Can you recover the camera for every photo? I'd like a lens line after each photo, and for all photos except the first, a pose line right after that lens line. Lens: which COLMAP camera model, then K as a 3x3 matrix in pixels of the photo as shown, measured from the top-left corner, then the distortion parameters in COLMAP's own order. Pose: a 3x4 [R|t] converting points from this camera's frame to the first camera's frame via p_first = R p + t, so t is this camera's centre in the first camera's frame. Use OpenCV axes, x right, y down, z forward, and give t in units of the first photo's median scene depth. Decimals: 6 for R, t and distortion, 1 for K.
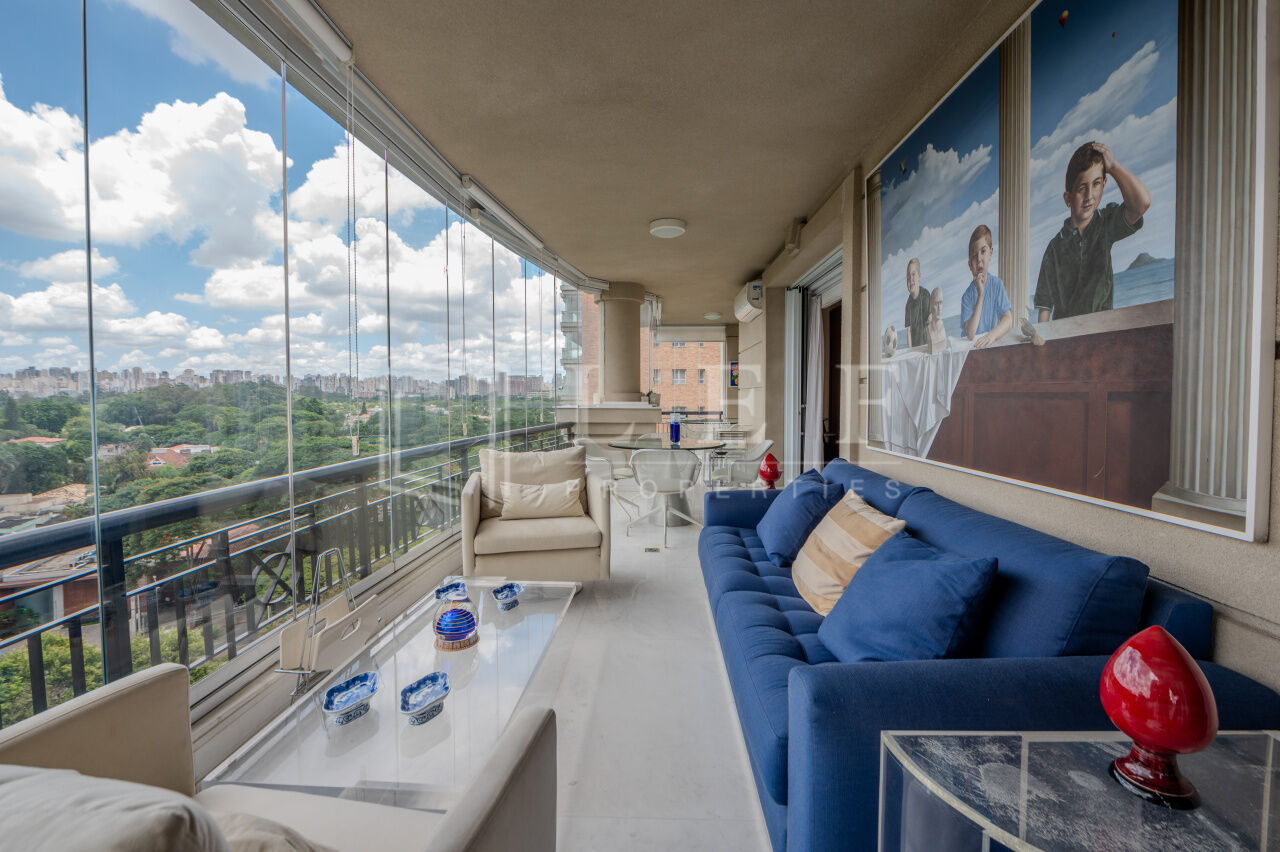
lens RADIAL K [[525.0, 0, 622.3], [0, 525.0, 398.7], [0, 0, 1]] dist [-0.005751, -0.000428]
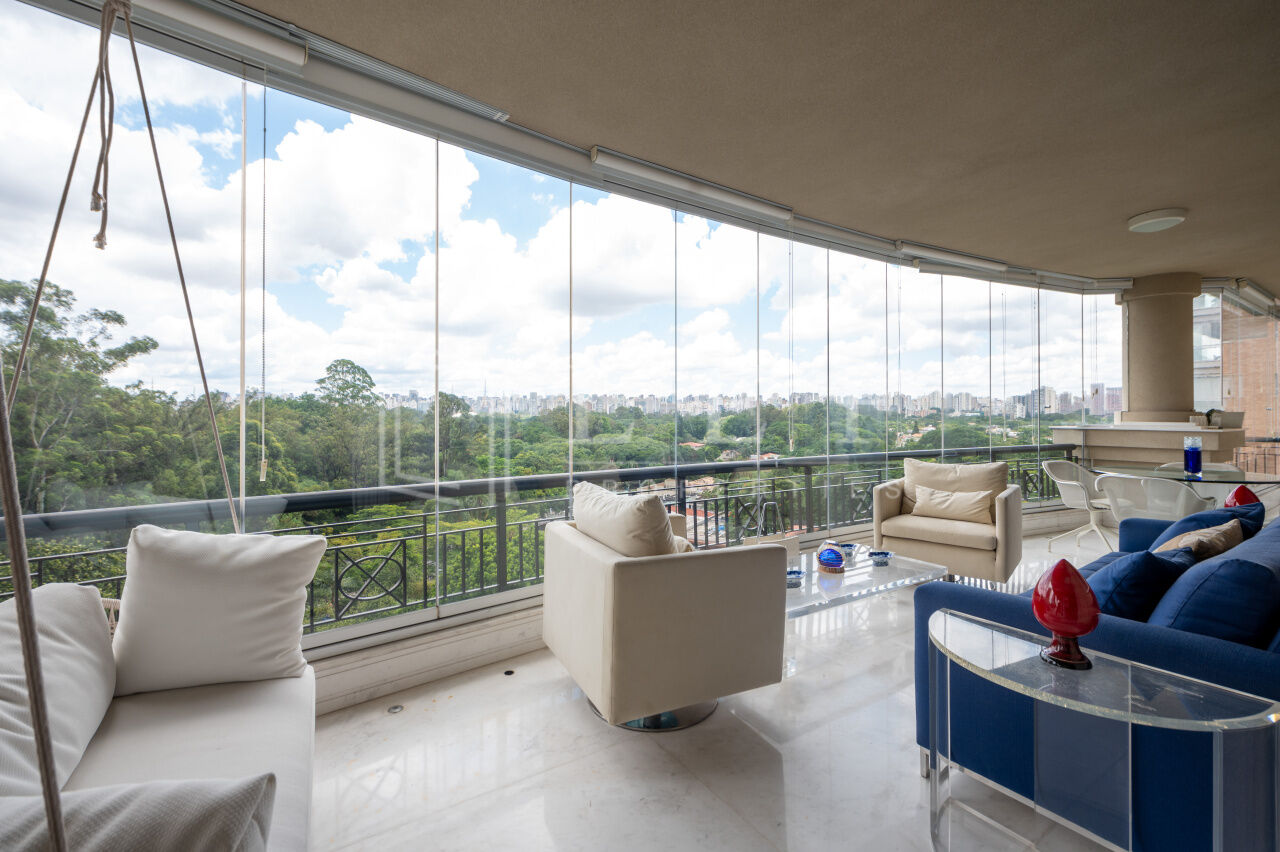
lens RADIAL K [[525.0, 0, 634.7], [0, 525.0, 412.9], [0, 0, 1]] dist [-0.005751, -0.000428]
pose [[0.579416, -0.002790, -0.815027, 0.183182], [-0.003780, 0.999974, -0.006110, -0.000995], [0.815023, 0.006620, 0.579390, -0.121767]]
